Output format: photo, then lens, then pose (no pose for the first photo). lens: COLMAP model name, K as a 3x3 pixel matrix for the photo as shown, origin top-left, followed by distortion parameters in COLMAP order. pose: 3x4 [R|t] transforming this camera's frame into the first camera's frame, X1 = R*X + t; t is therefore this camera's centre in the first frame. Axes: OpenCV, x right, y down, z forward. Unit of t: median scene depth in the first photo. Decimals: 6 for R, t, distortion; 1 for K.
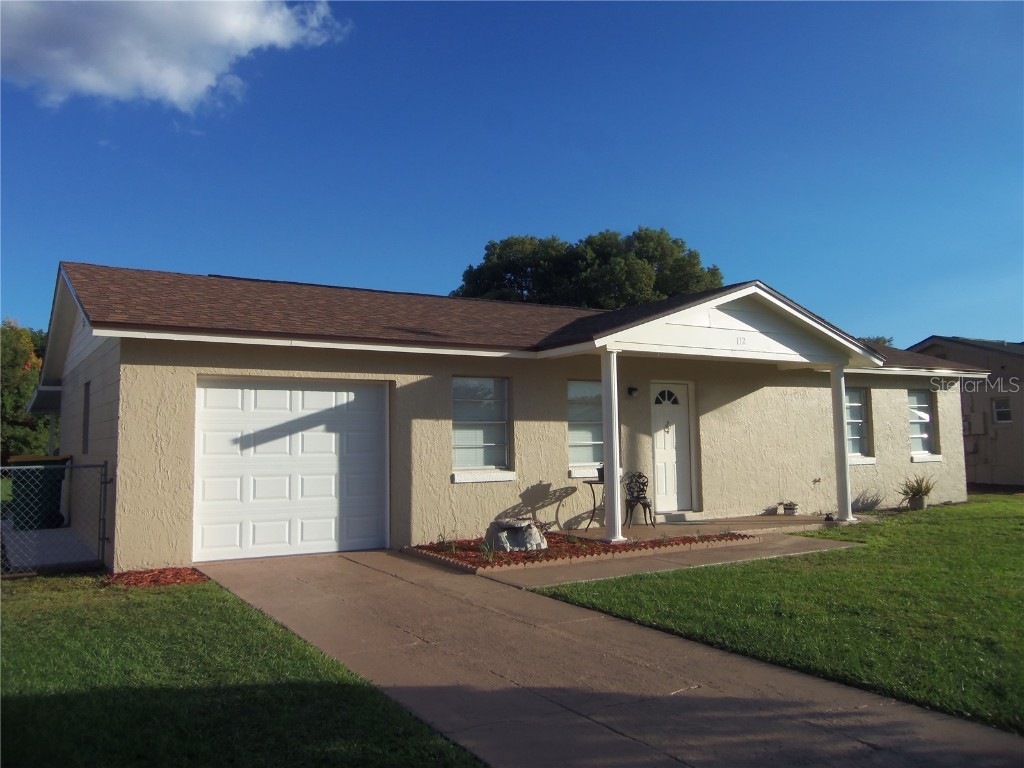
lens RADIAL K [[849.9, 0, 494.5], [0, 849.9, 355.7], [0, 0, 1]] dist [-0.038755, 0.041511]
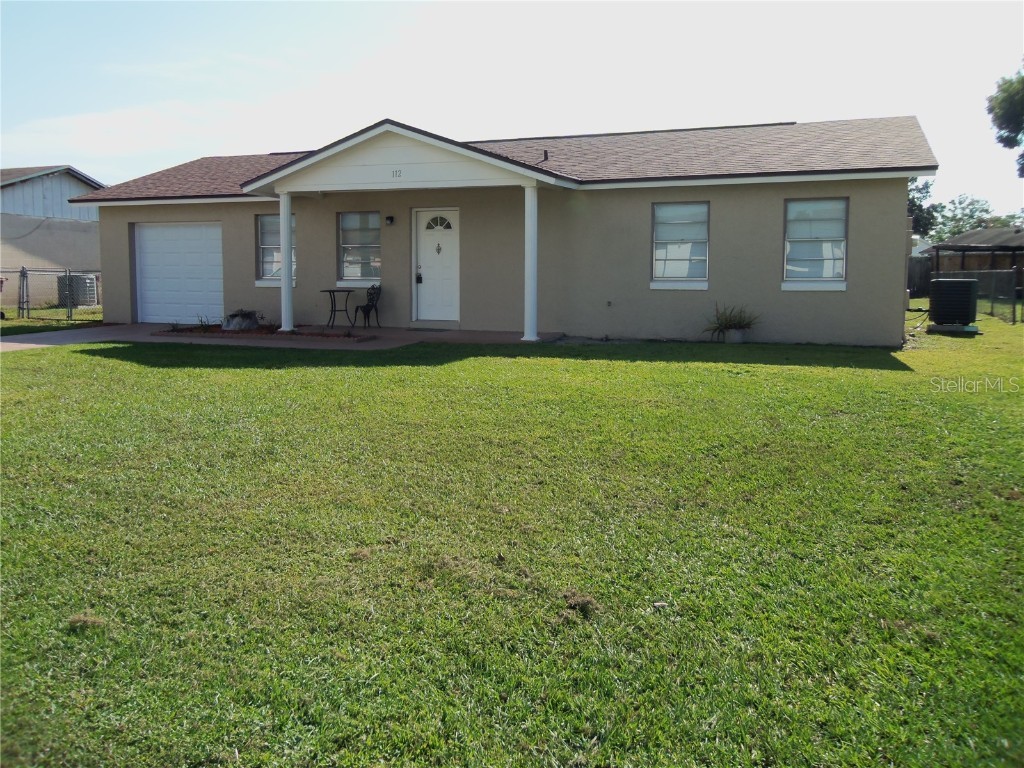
lens RADIAL K [[849.9, 0, 494.5], [0, 849.9, 355.7], [0, 0, 1]] dist [-0.038755, 0.041511]
pose [[0.612479, 0.093171, -0.784977, 1.313869], [0.066451, 0.983446, 0.168576, 0.041430], [0.787689, -0.155412, 0.596149, 0.380270]]
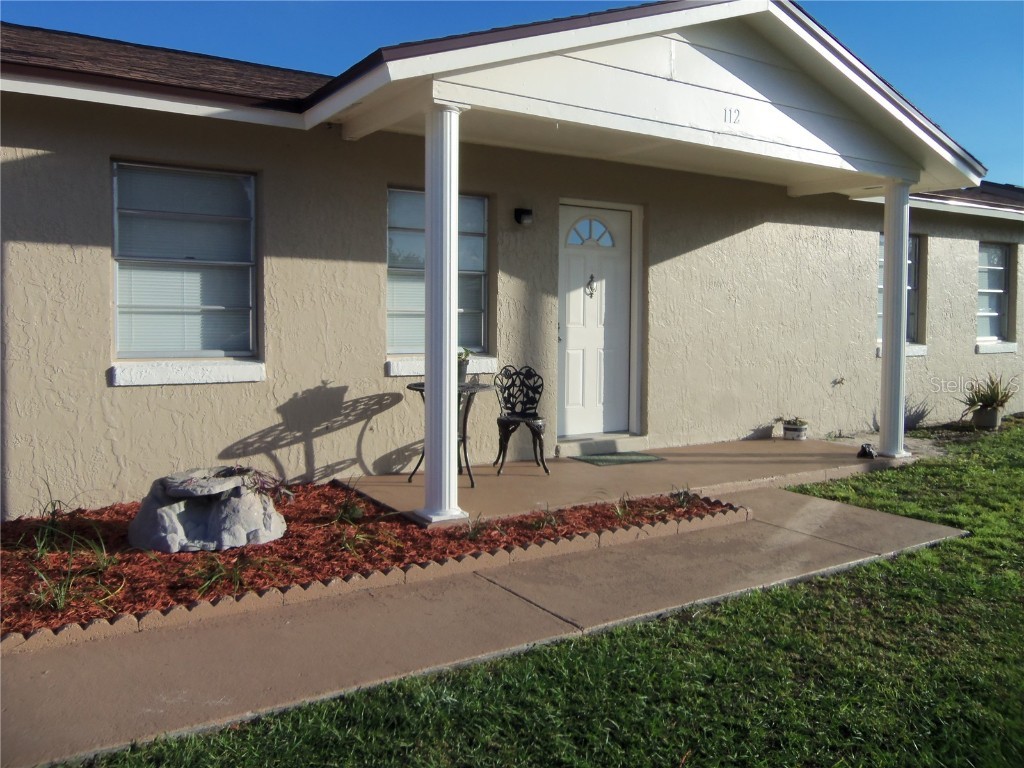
lens RADIAL K [[849.9, 0, 494.5], [0, 849.9, 355.7], [0, 0, 1]] dist [-0.038755, 0.041511]
pose [[0.999388, 0.020507, 0.028344, 0.139126], [-0.024536, 0.988377, 0.150030, 0.052566], [-0.024938, -0.150633, 0.988275, 0.489638]]
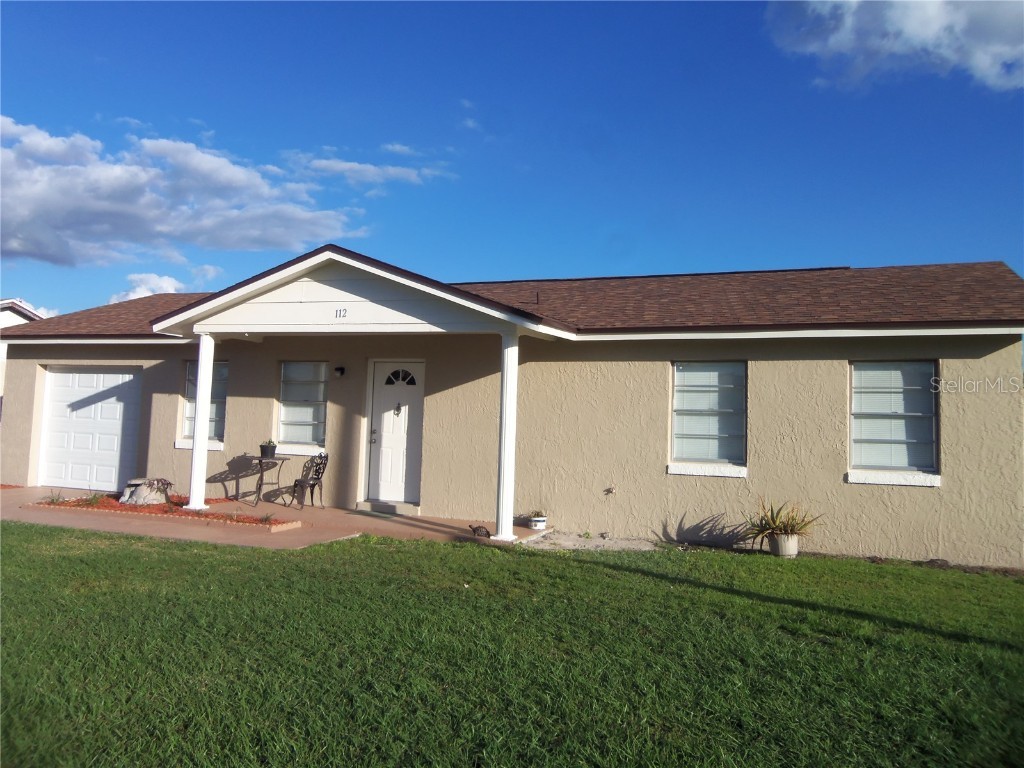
lens RADIAL K [[847.0, 0, 514.6], [0, 847.0, 344.7], [0, 0, 1]] dist [-0.048922, 0.007744]
pose [[0.604742, -0.043240, -0.795247, 1.126766], [0.037019, 0.998972, -0.026166, 0.047419], [0.795560, -0.013615, 0.605721, 0.606381]]
